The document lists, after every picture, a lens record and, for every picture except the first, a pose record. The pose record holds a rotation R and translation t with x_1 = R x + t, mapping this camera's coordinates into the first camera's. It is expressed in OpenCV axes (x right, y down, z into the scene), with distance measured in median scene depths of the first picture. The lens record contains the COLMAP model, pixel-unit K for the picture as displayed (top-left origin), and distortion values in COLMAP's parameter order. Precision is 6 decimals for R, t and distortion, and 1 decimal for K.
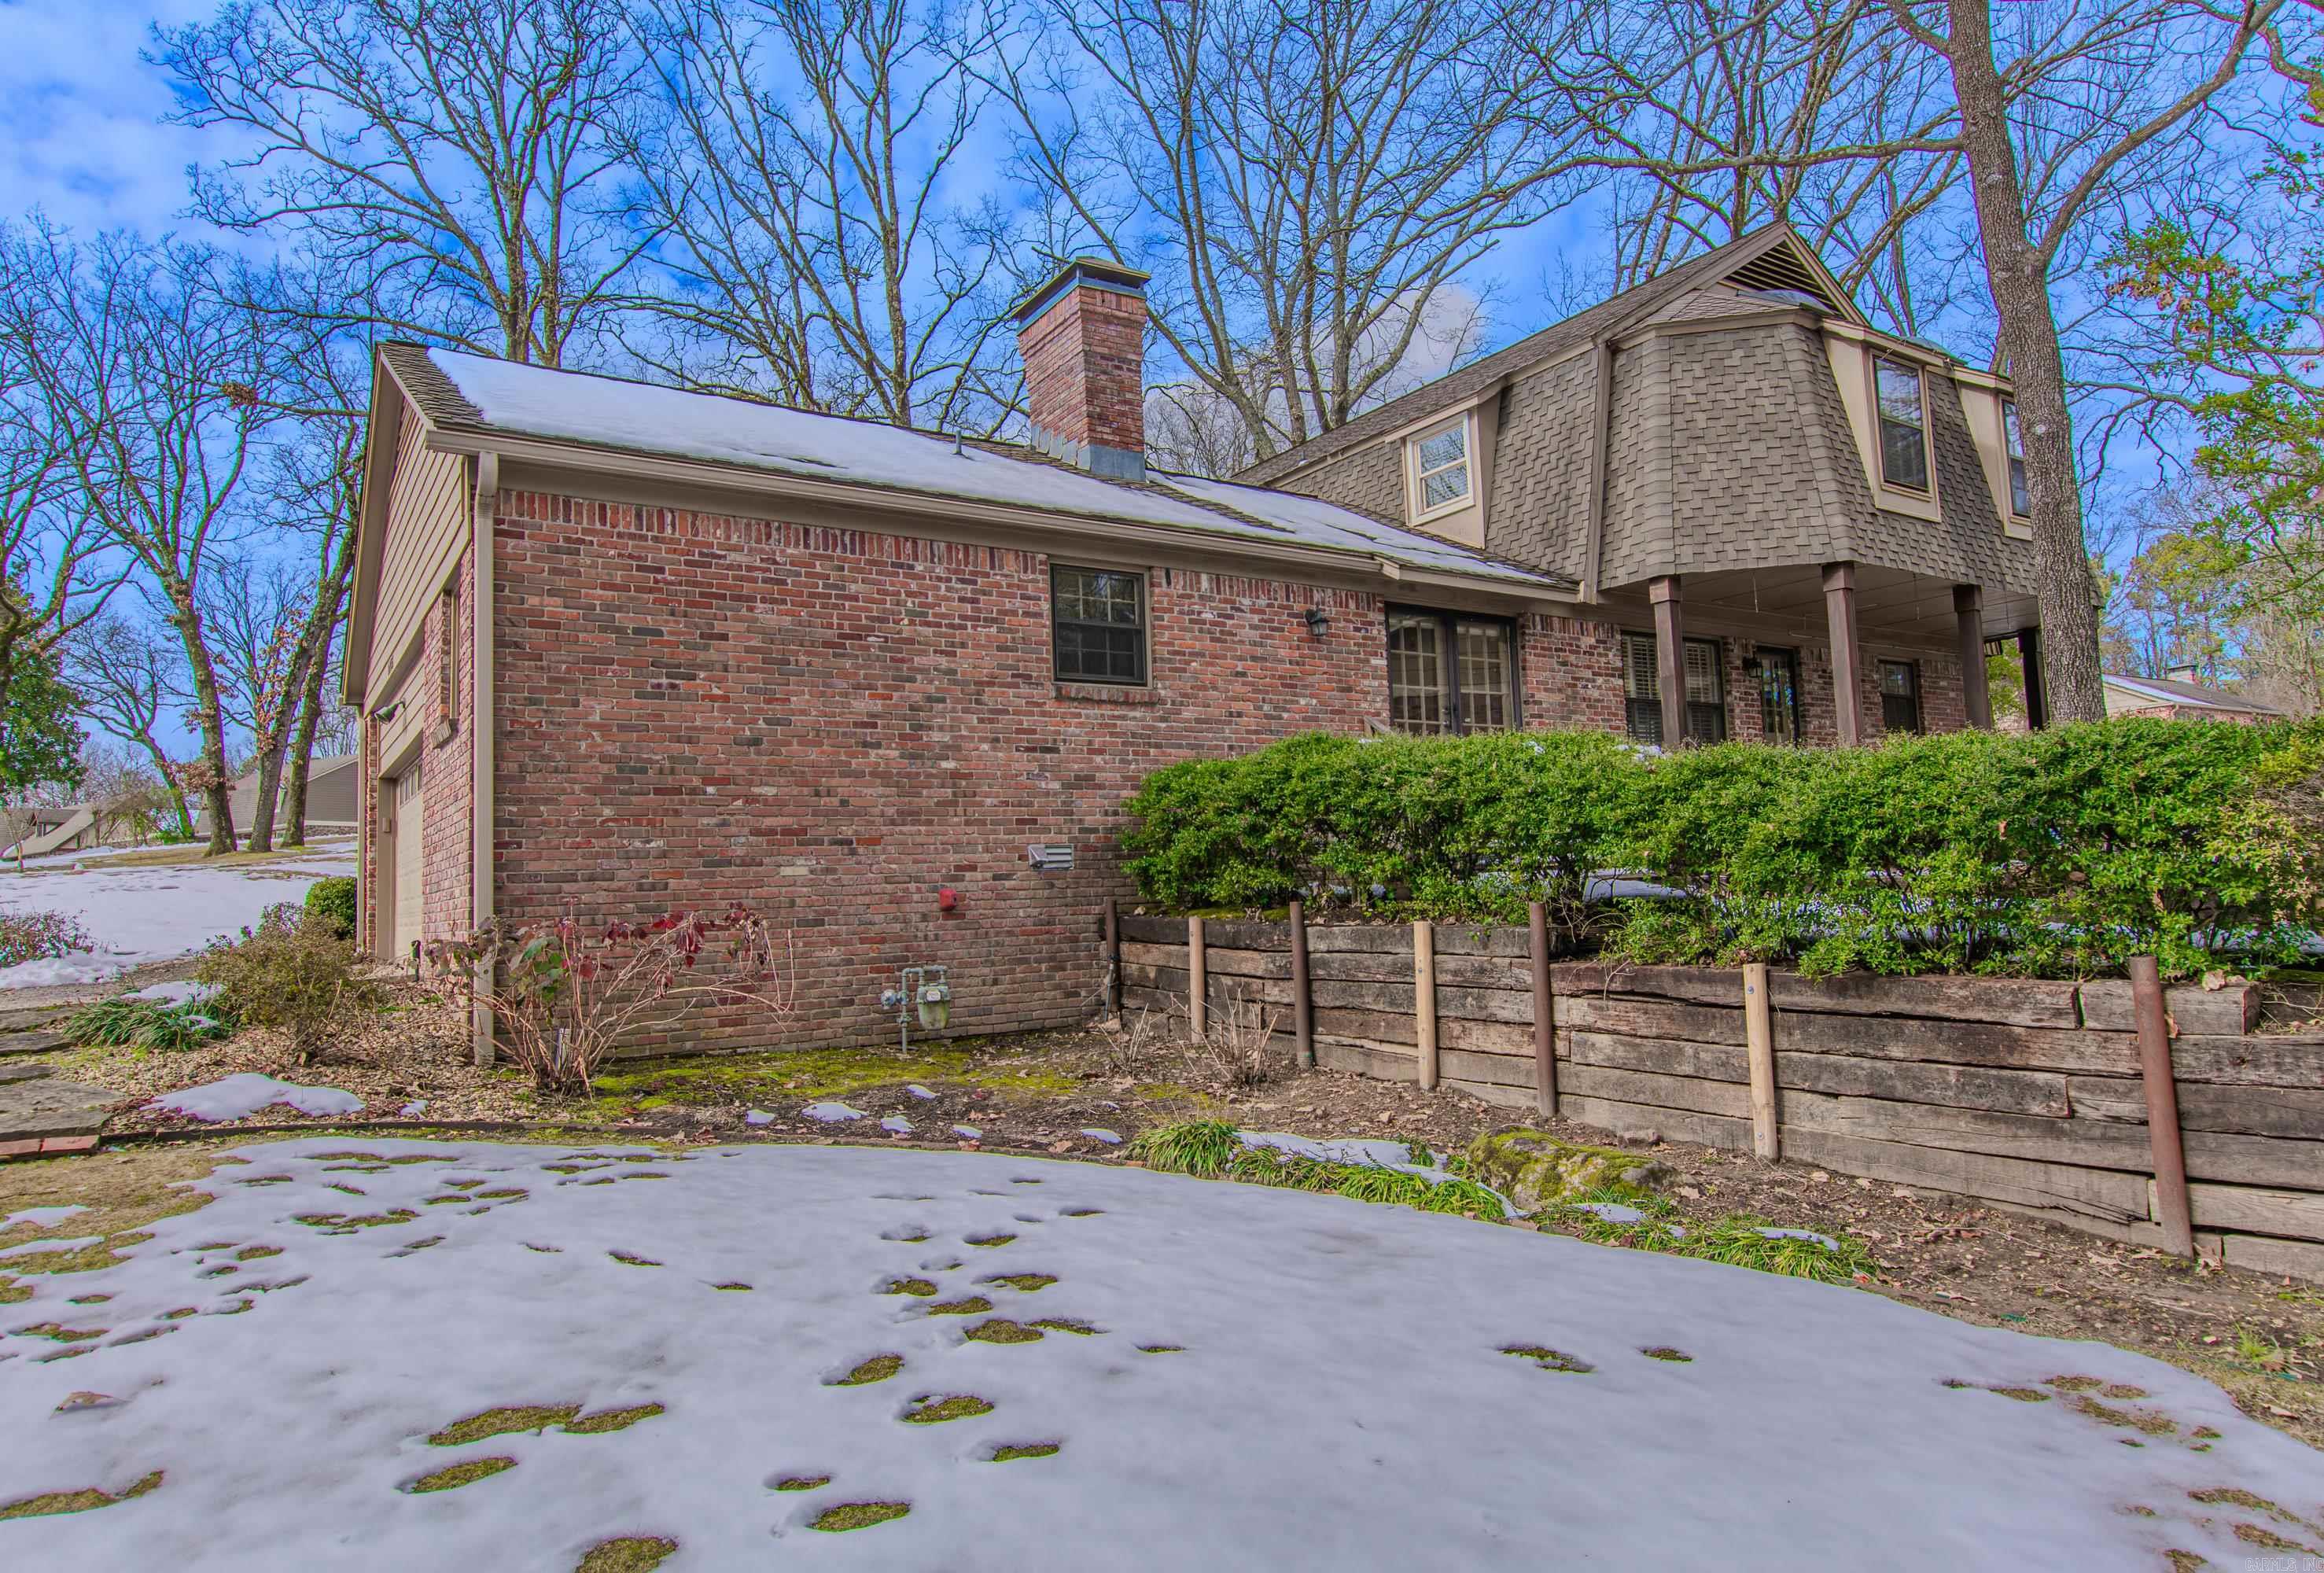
lens RADIAL K [[1387.2, 0, 1187.3], [0, 1387.2, 777.2], [0, 0, 1]] dist [-0.015826, 0.001424]
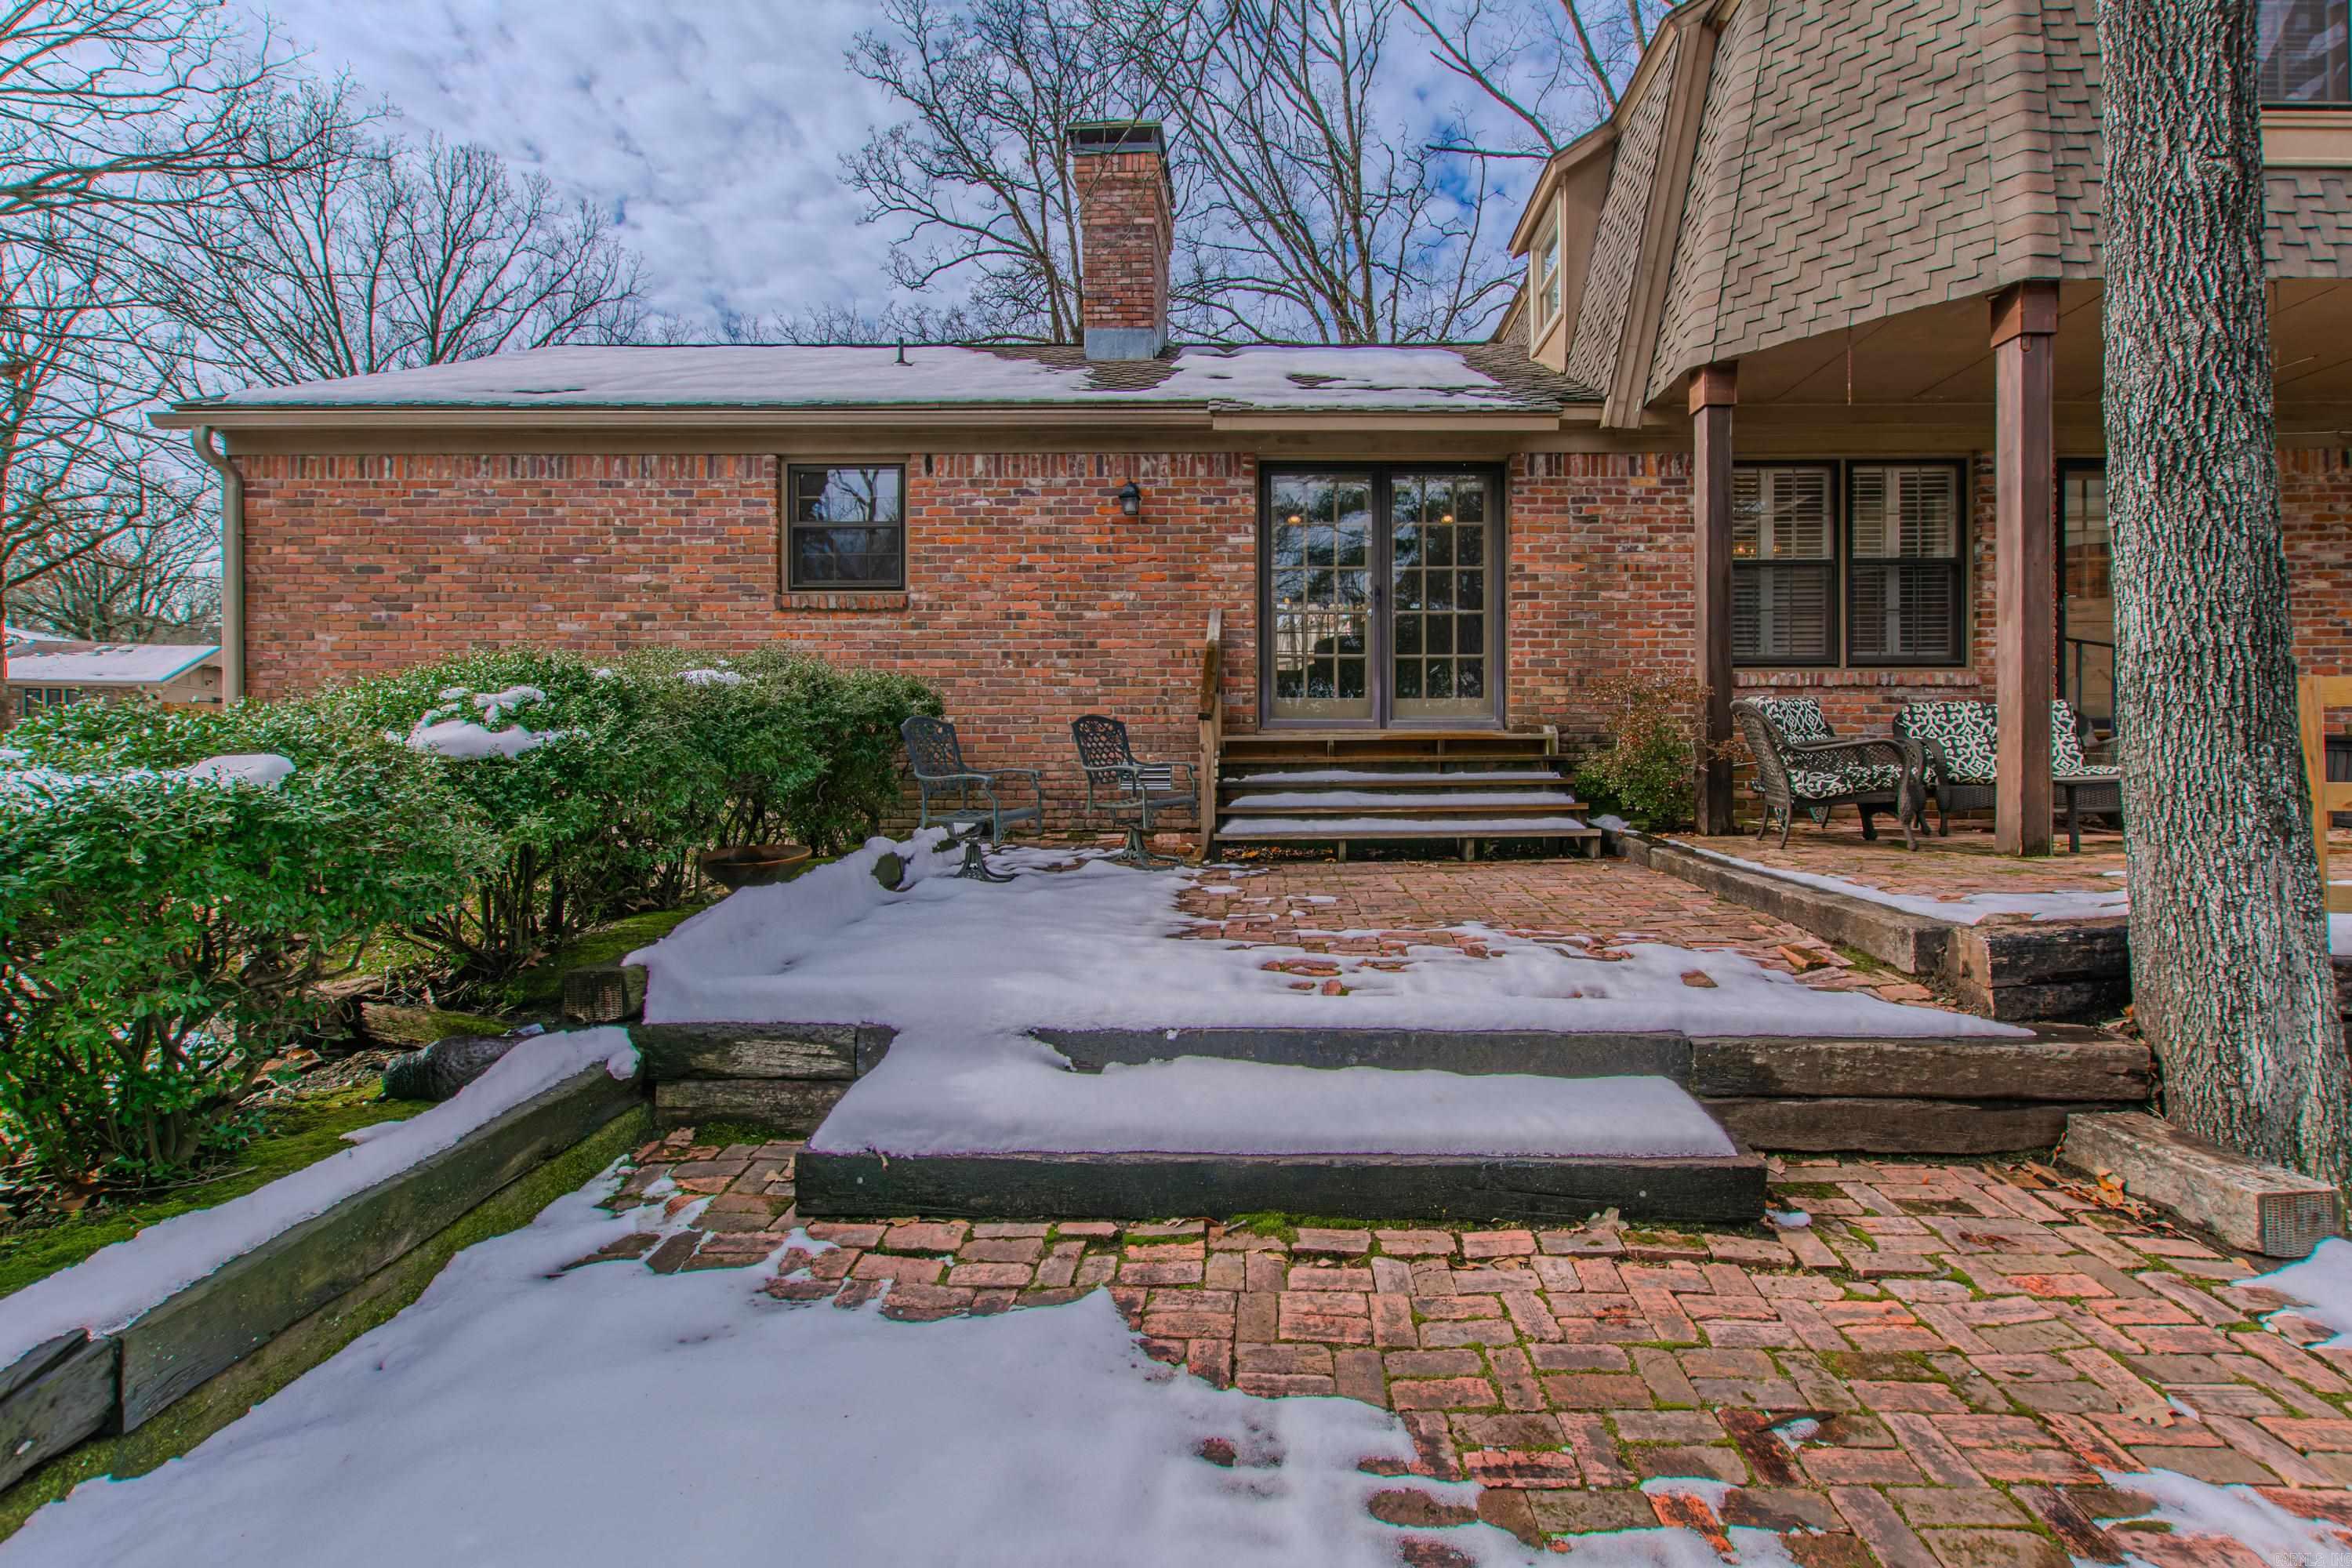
lens RADIAL K [[1032.9, 0, 1251.7], [0, 1032.9, 758.6], [0, 0, 1]] dist [0.002500, -0.001871]
pose [[0.823560, 0.042554, -0.565631, 0.489194], [0.017725, 0.994764, 0.100646, -0.017778], [0.566952, -0.092914, 0.818494, 0.508860]]
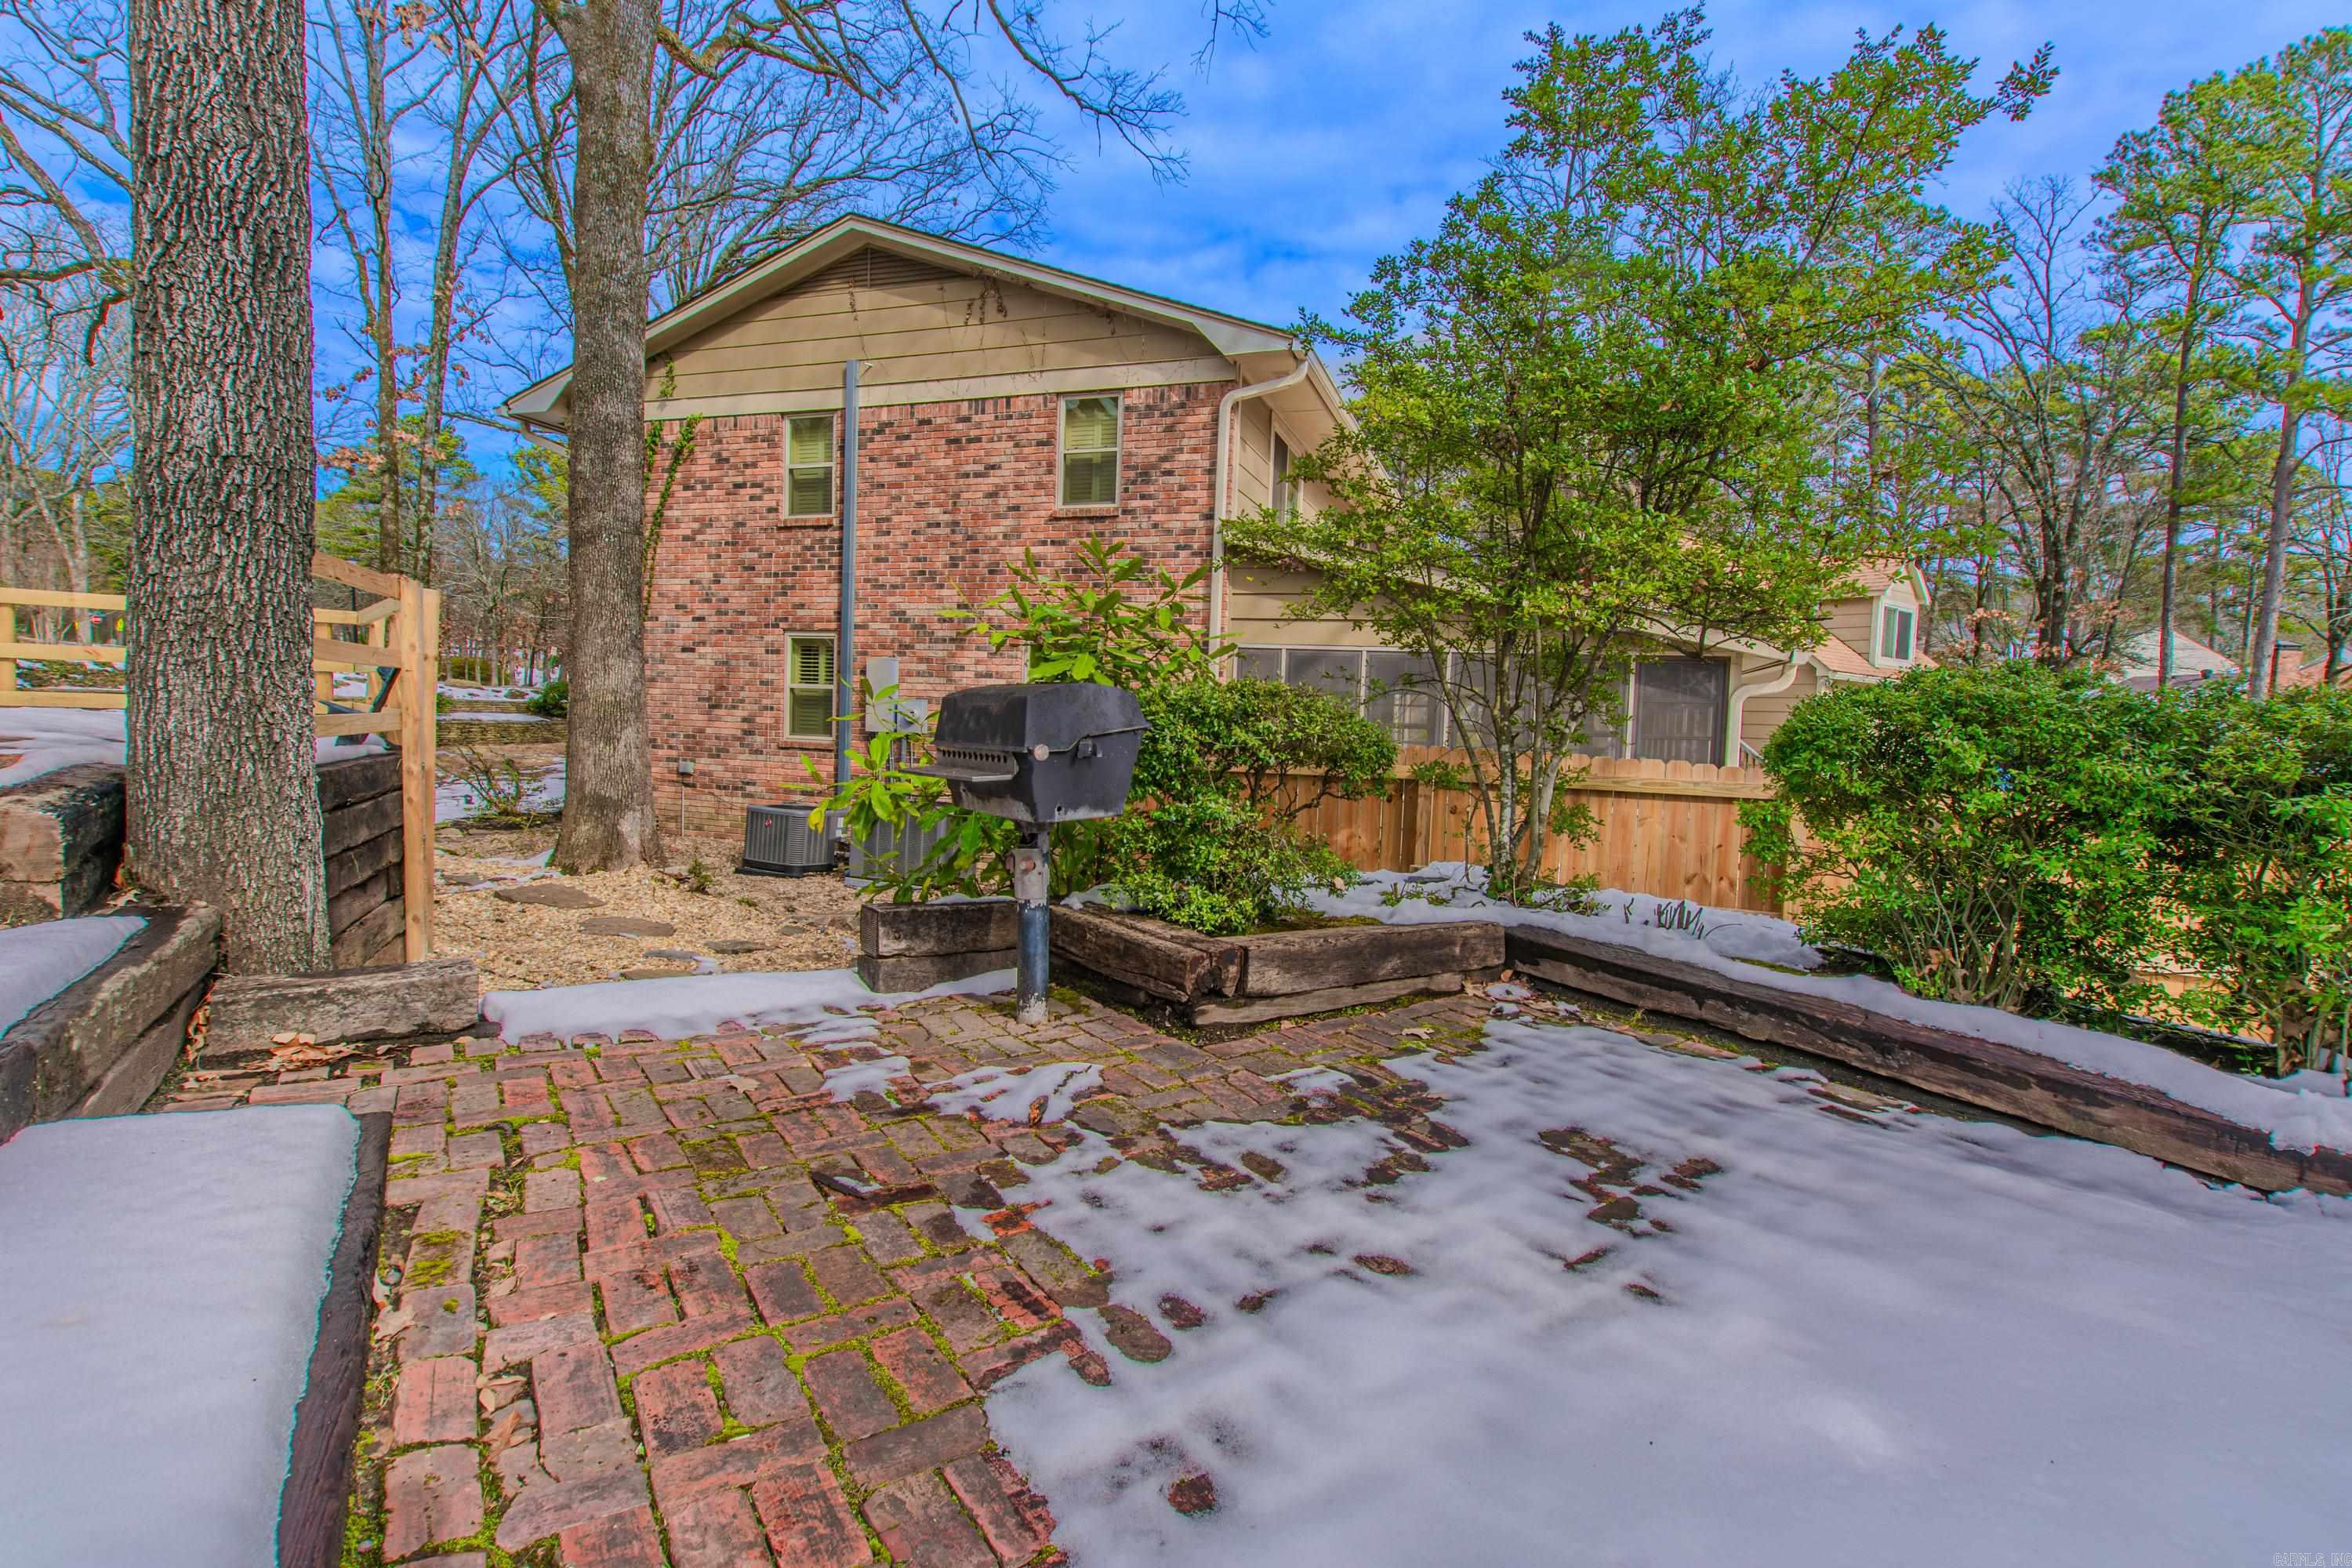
lens RADIAL K [[1032.9, 0, 1189.1], [0, 1032.9, 783.4], [0, 0, 1]] dist [0.002500, -0.001871]
pose [[-0.023684, -0.025531, 0.999393, 0.311902], [-0.124156, 0.992010, 0.022400, 0.021493], [-0.991980, -0.123550, -0.026664, 0.625157]]
